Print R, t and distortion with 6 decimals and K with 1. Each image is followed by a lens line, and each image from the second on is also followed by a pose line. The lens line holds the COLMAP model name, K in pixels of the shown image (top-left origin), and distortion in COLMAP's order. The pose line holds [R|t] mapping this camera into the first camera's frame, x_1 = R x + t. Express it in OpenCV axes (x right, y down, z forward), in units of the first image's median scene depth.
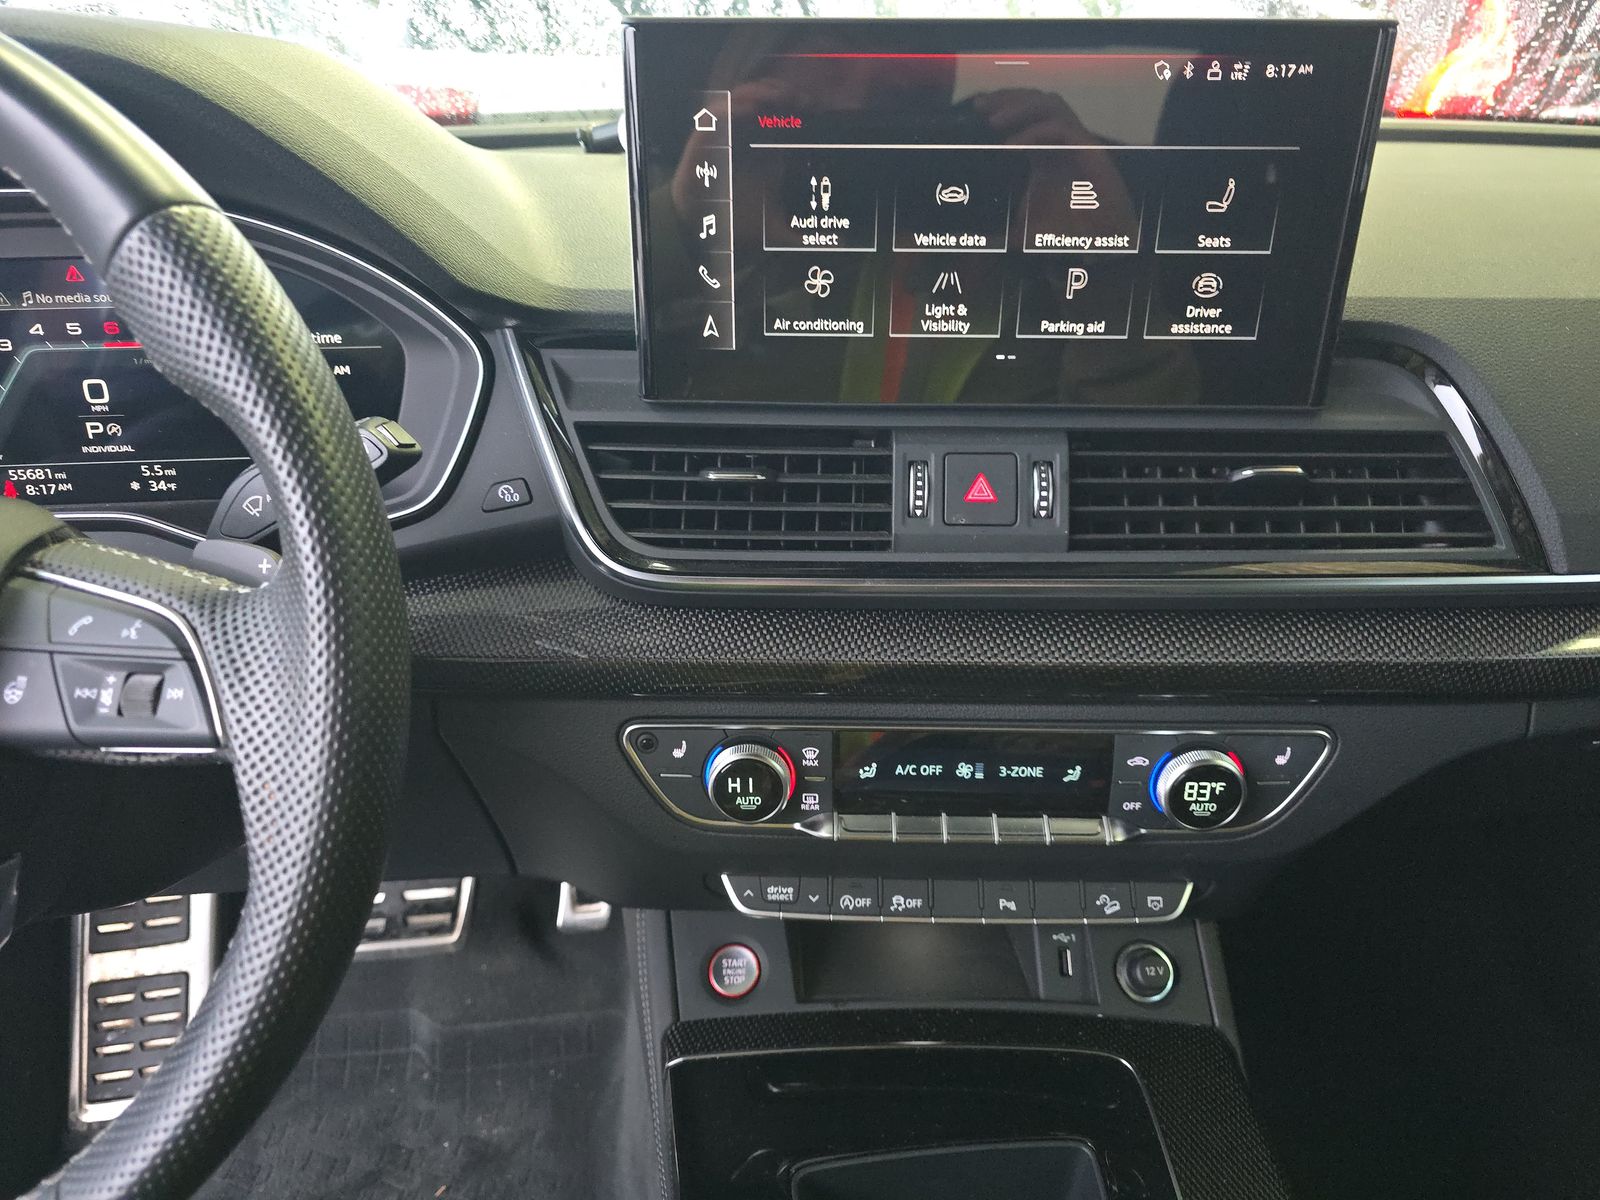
lens RADIAL K [[1076.2, 0, 812.5], [0, 1076.2, 628.9], [0, 0, 1]] dist [0.054912, -0.046807]
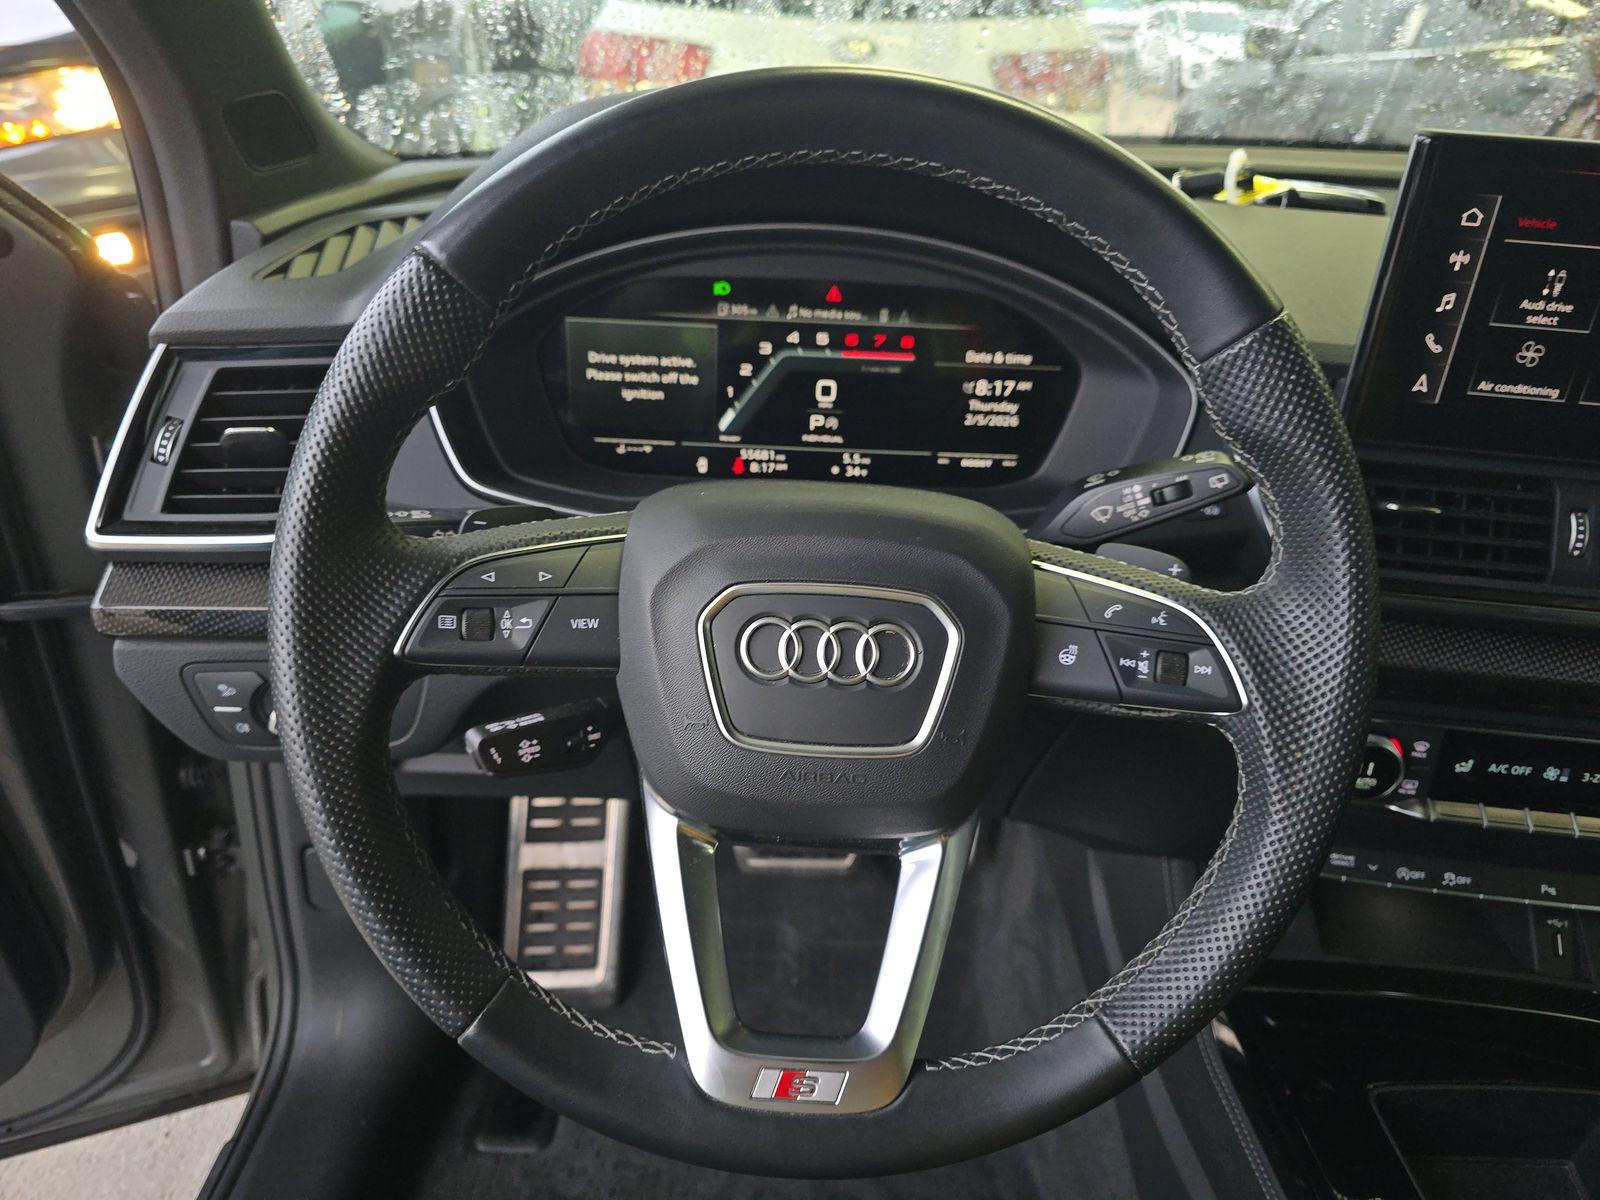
lens RADIAL K [[1076.2, 0, 787.8], [0, 1076.2, 616.2], [0, 0, 1]] dist [0.054912, -0.046807]
pose [[0.994991, 0.088848, -0.045809, -0.639272], [-0.087505, 0.995696, 0.030537, -0.001274], [0.048325, -0.026375, 0.998483, -0.211764]]
